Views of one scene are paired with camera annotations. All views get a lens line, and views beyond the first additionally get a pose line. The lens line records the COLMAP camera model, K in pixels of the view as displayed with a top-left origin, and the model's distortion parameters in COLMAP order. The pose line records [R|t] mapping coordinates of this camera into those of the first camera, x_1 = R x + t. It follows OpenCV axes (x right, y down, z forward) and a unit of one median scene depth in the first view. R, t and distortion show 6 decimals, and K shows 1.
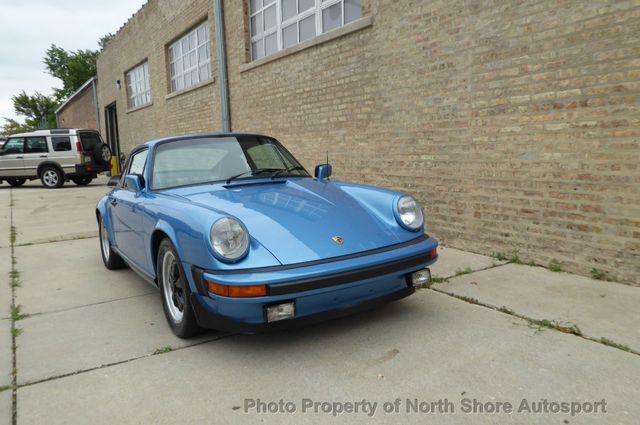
lens RADIAL K [[506.5, 0, 328.4], [0, 506.5, 215.3], [0, 0, 1]] dist [0.017473, -0.031953]
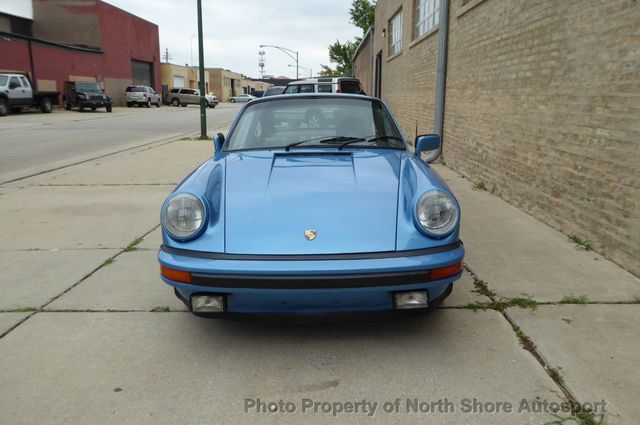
lens RADIAL K [[506.5, 0, 322.2], [0, 506.5, 212.4], [0, 0, 1]] dist [0.017473, -0.031953]
pose [[0.837258, 0.150703, -0.525631, 0.270281], [-0.099070, 0.987170, 0.125225, -0.054647], [0.537759, -0.052772, 0.841446, 0.173529]]
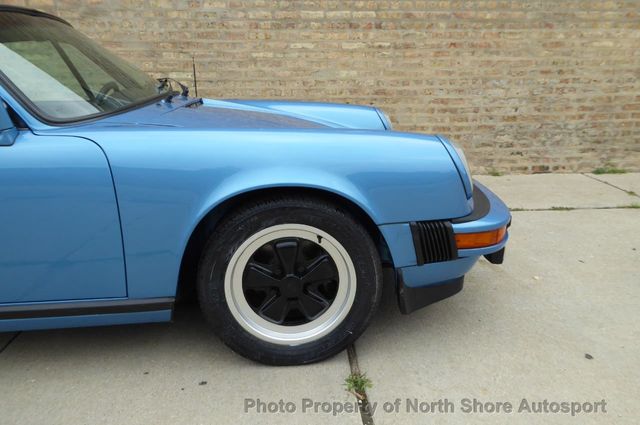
lens RADIAL K [[506.5, 0, 328.3], [0, 506.5, 209.6], [0, 0, 1]] dist [0.017473, -0.031953]
pose [[0.467417, -0.203273, 0.860350, -0.456102], [0.107527, 0.979052, 0.172900, -0.019904], [-0.877473, 0.011694, 0.479483, 0.423176]]
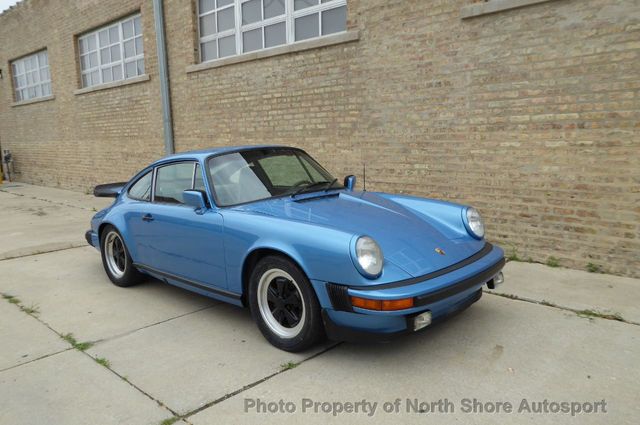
lens RADIAL K [[506.5, 0, 326.5], [0, 506.5, 213.3], [0, 0, 1]] dist [0.017473, -0.031953]
pose [[0.970549, -0.024540, 0.239649, -0.278343], [0.022735, 0.999689, 0.010295, -0.030286], [-0.239827, -0.004544, 0.970805, -0.011652]]
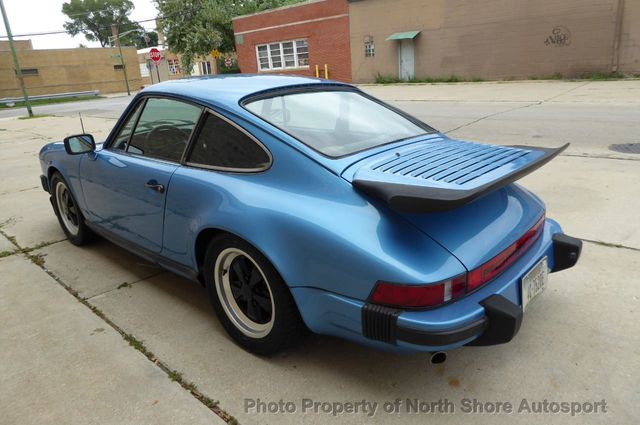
lens RADIAL K [[465.9, 0, 318.5], [0, 465.9, 210.7], [0, 0, 1]] dist [-0.009140, -0.002126]
pose [[-0.965559, 0.187685, -0.180197, -0.179966], [0.089883, 0.890545, 0.445927, -0.232204], [0.244167, 0.414373, -0.876743, 1.507311]]
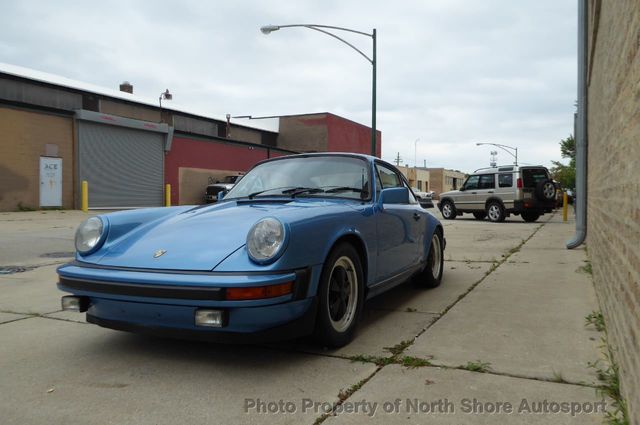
lens RADIAL K [[506.5, 0, 319.7], [0, 506.5, 215.8], [0, 0, 1]] dist [0.017473, -0.031953]
pose [[0.510517, 0.055632, -0.858066, 0.553037], [-0.125675, 0.992016, -0.010455, -0.027413], [0.850634, 0.113175, 0.513433, 0.437450]]
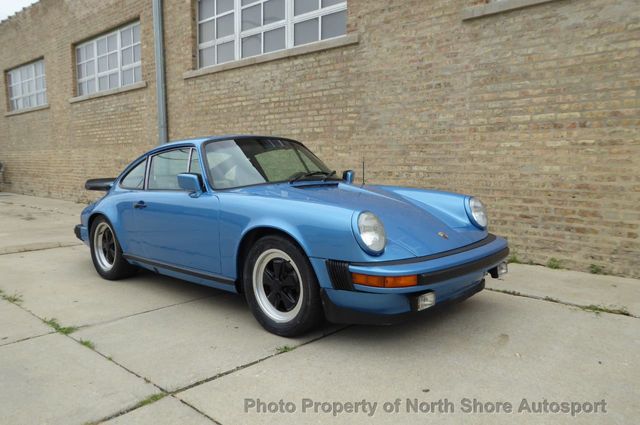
lens RADIAL K [[506.5, 0, 325.9], [0, 506.5, 213.2], [0, 0, 1]] dist [0.017473, -0.031953]
pose [[0.967029, 0.008255, 0.254532, -0.283344], [0.001802, 0.999228, -0.039253, 0.024067], [-0.254659, 0.038417, 0.966268, 0.012658]]
